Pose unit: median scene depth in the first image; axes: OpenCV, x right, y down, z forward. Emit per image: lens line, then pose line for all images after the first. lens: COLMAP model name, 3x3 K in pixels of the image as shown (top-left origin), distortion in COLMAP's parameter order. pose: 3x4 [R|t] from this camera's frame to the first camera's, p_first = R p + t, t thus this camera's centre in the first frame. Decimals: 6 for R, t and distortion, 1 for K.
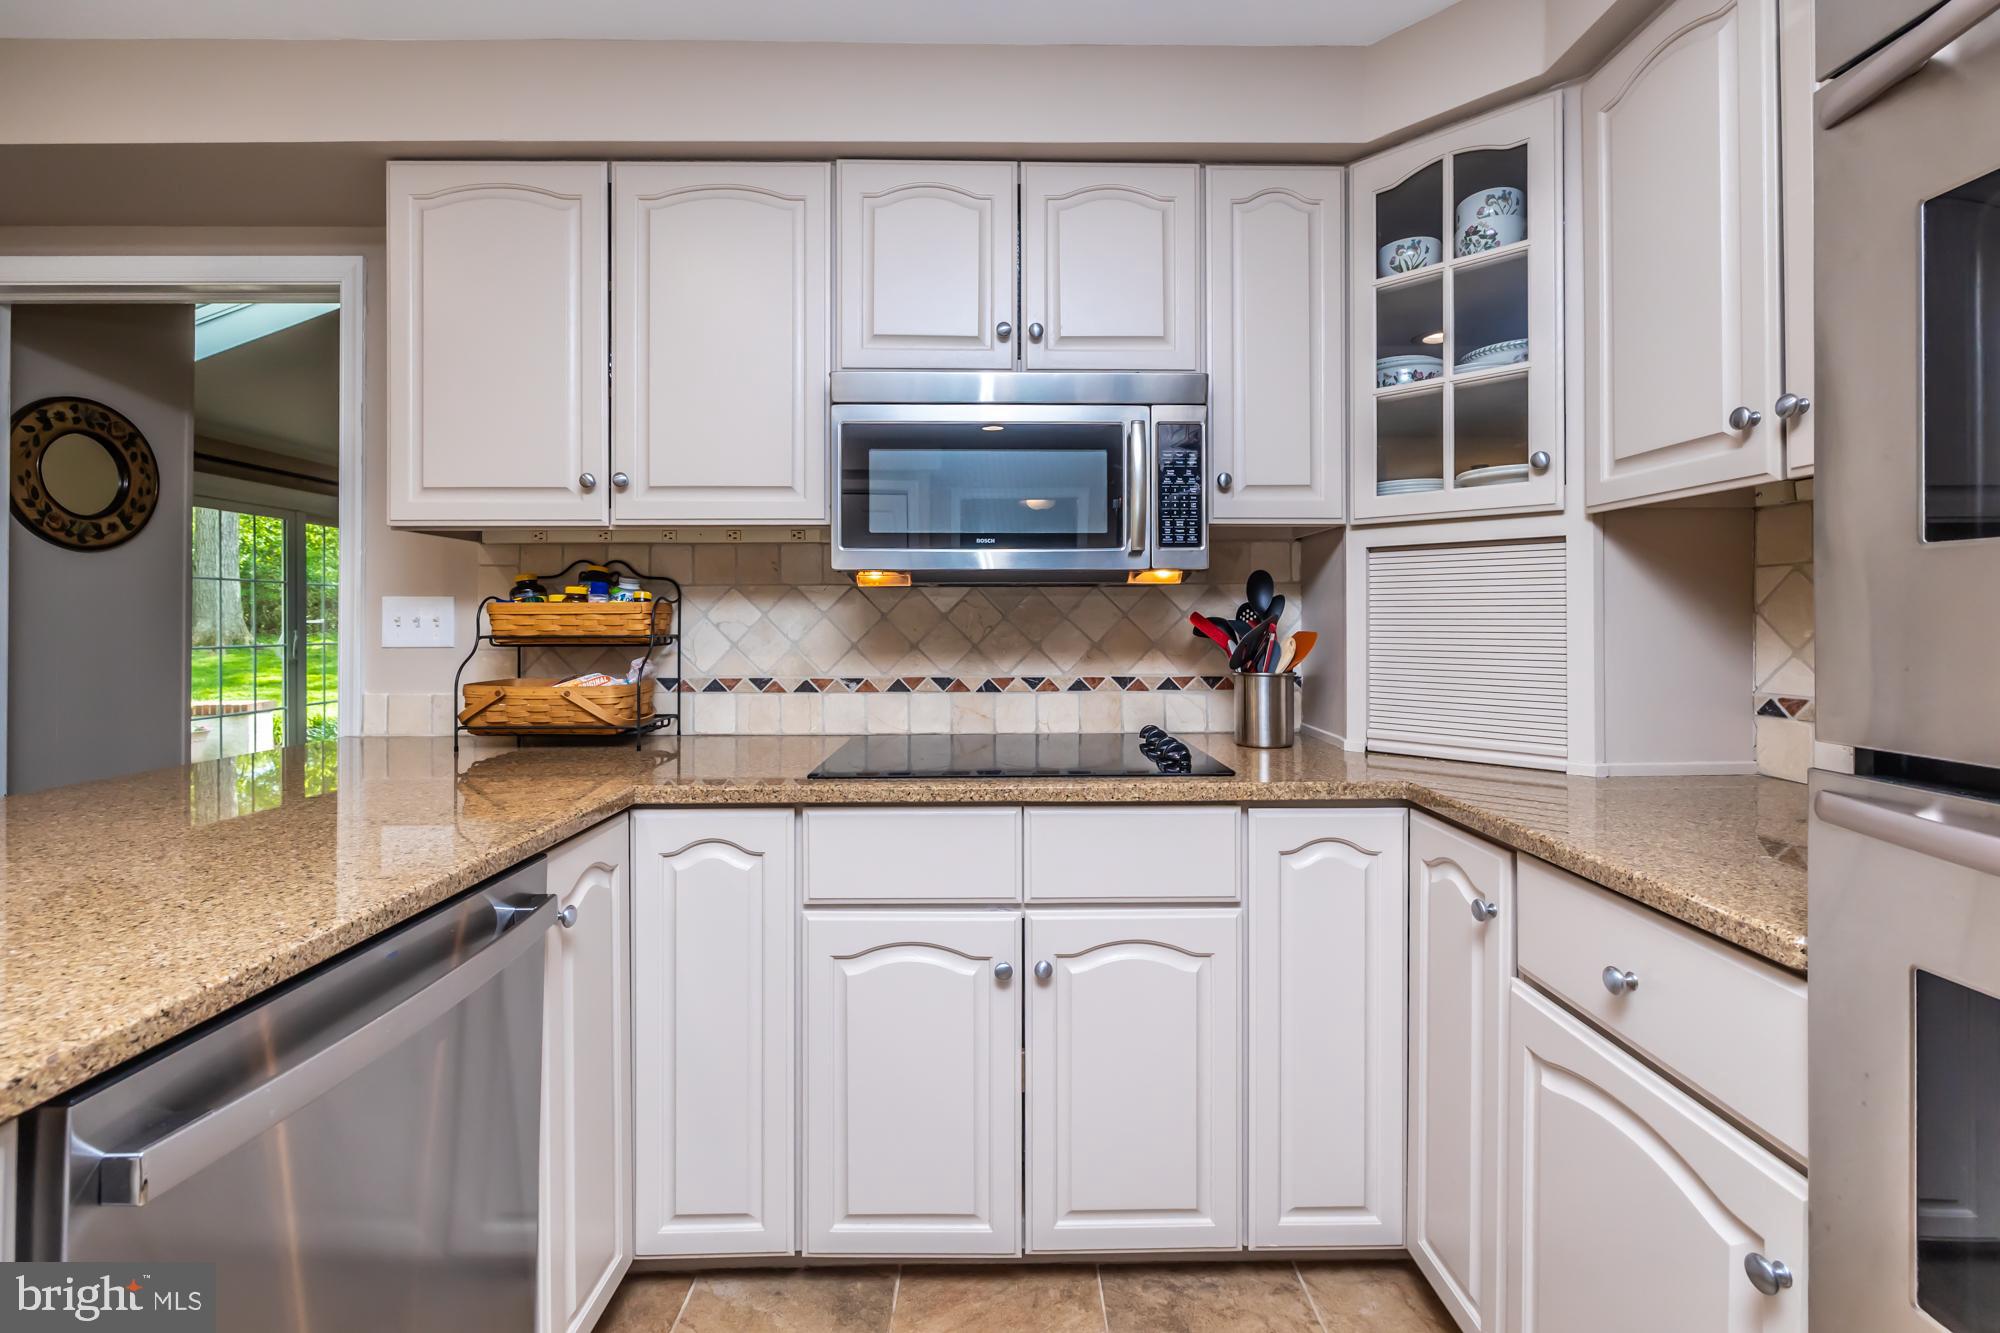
lens RADIAL K [[889.8, 0, 1006.3], [0, 889.8, 602.1], [0, 0, 1]] dist [0.013444, -0.000090]
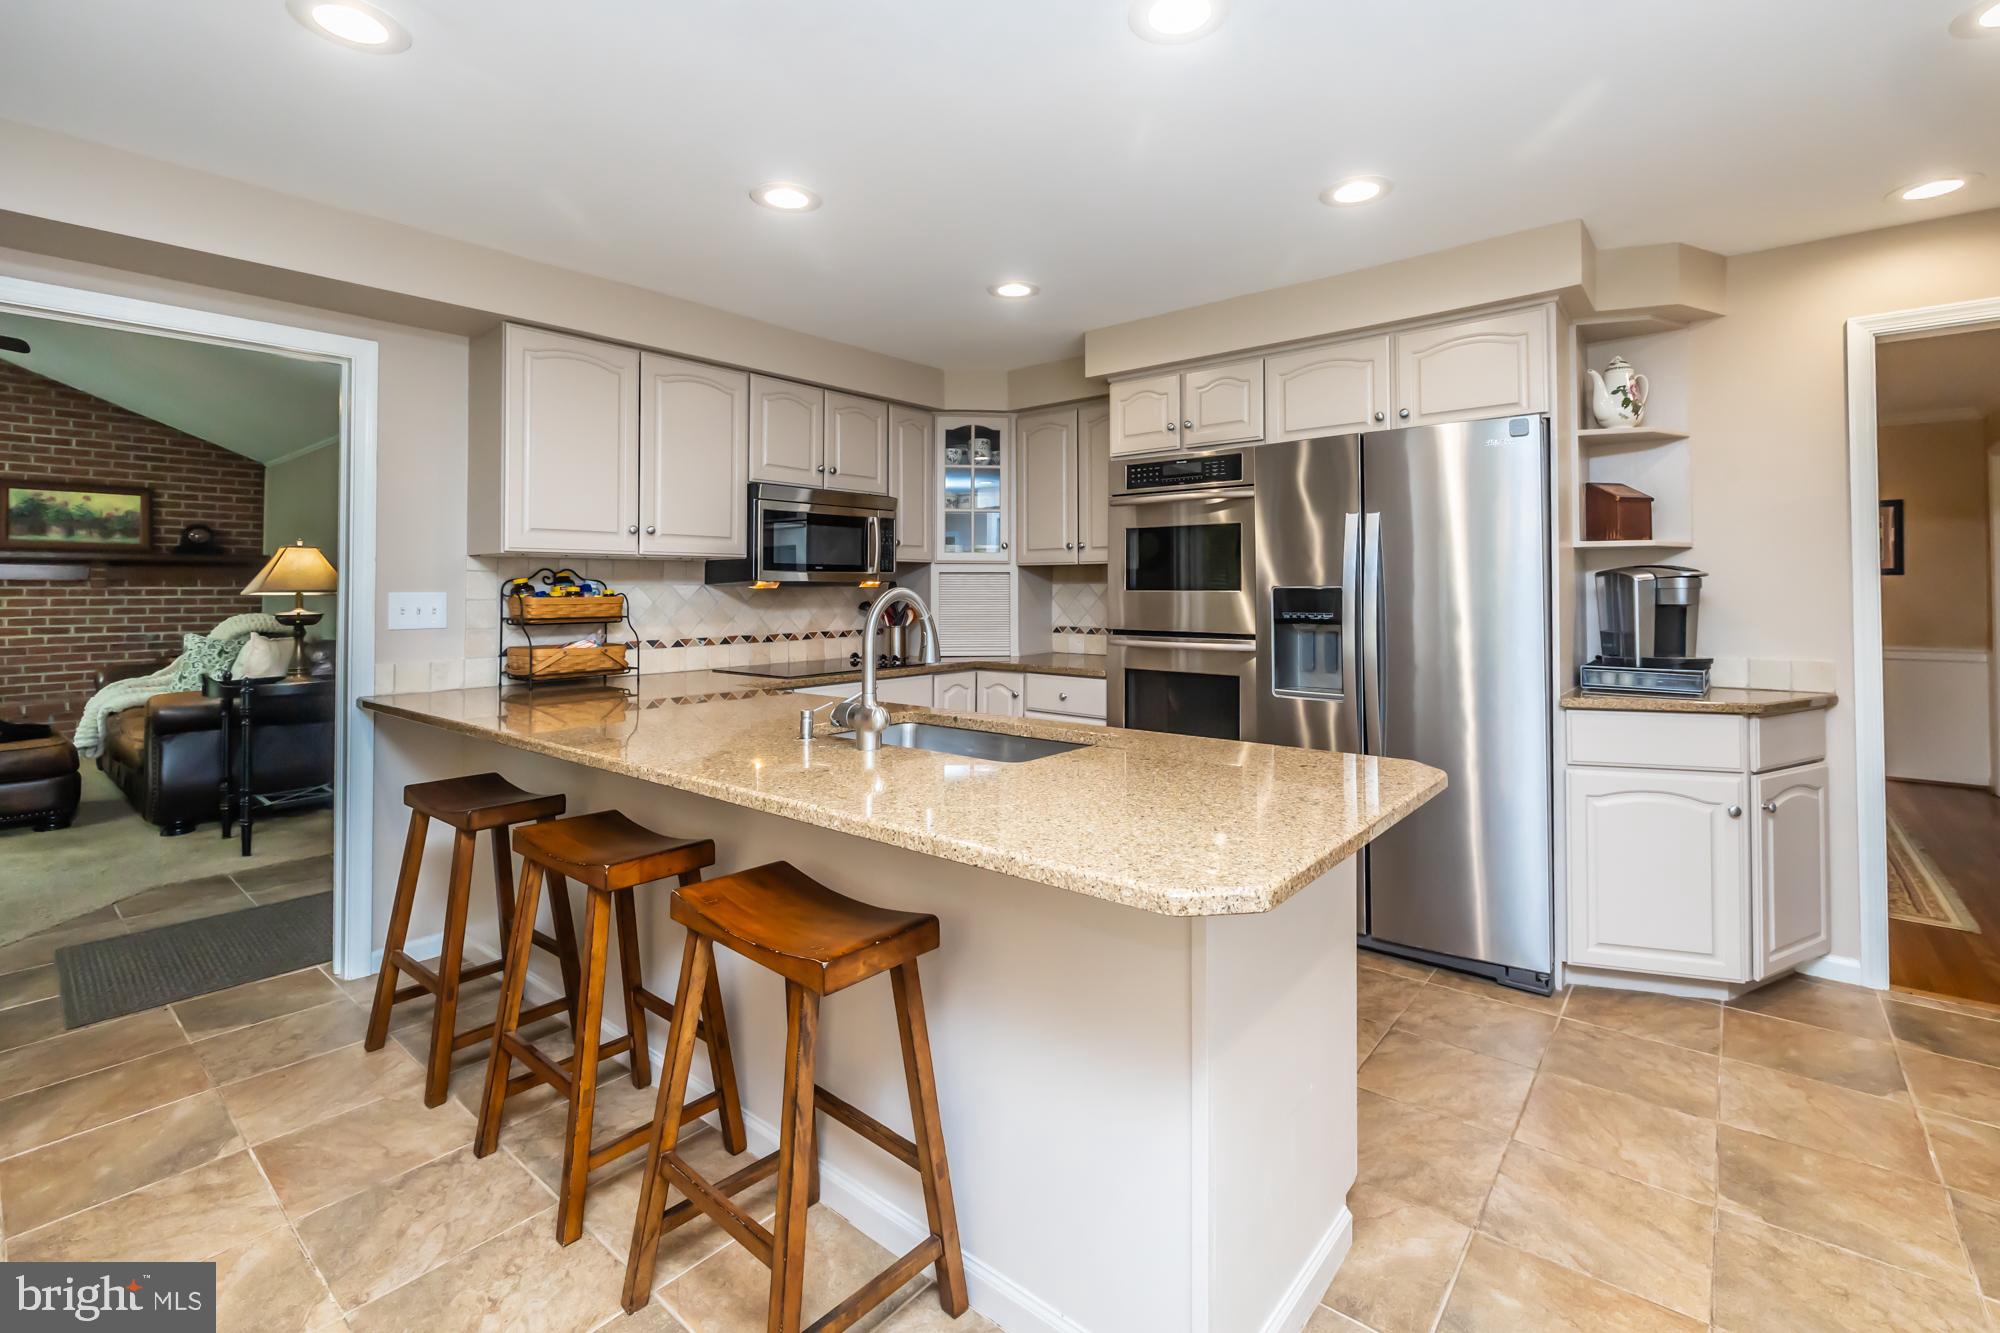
lens RADIAL K [[853.8, 0, 1000.0], [0, 853.8, 573.4], [0, 0, 1]] dist [-0.000799, -0.000059]
pose [[0.664187, 0.014888, 0.747418, -1.180620], [-0.010467, 0.999889, -0.010617, -0.035280], [-0.747493, -0.000772, 0.664269, -0.644593]]
